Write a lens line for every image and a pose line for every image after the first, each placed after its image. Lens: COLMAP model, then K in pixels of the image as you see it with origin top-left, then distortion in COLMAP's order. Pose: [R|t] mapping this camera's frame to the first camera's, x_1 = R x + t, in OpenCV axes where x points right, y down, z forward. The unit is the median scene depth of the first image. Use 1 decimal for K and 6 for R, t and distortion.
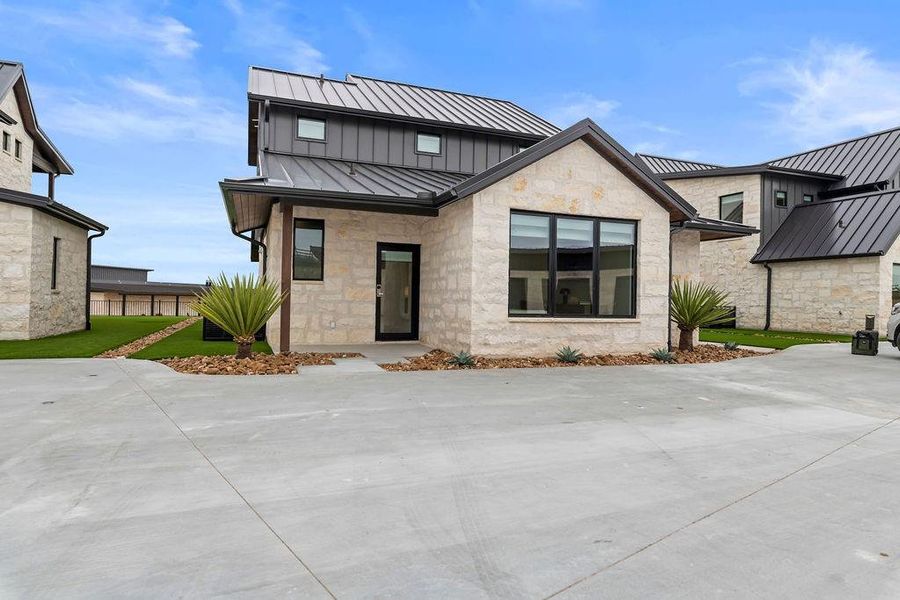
lens RADIAL K [[506.2, 0, 448.6], [0, 506.2, 286.7], [0, 0, 1]] dist [0.000658, -0.000022]
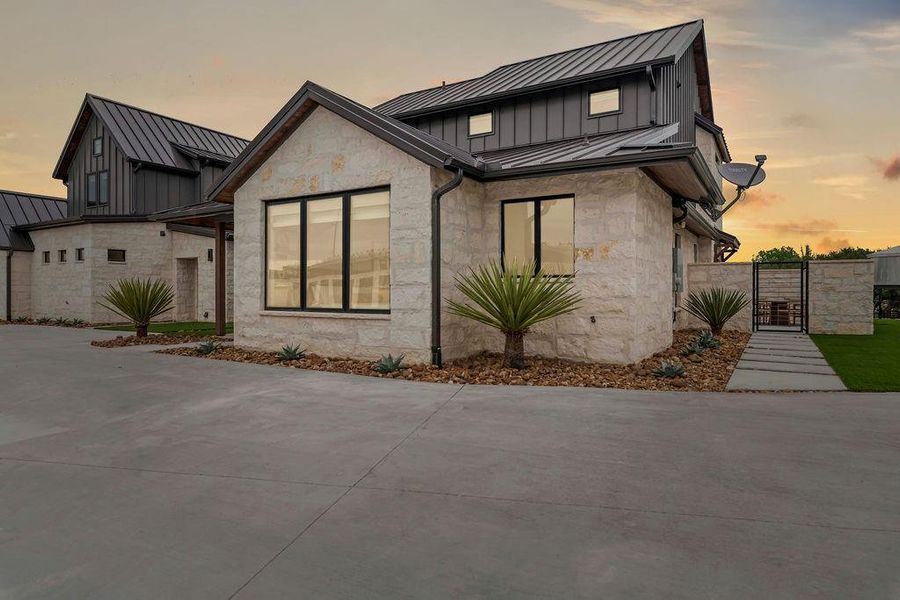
lens RADIAL K [[543.7, 0, 451.1], [0, 543.7, 290.7], [0, 0, 1]] dist [-0.000057, 0.000572]
pose [[0.629841, -0.020496, -0.776454, 1.098154], [0.032163, 0.999483, -0.000293, 0.031432], [0.776058, -0.024789, 0.630174, 0.573440]]
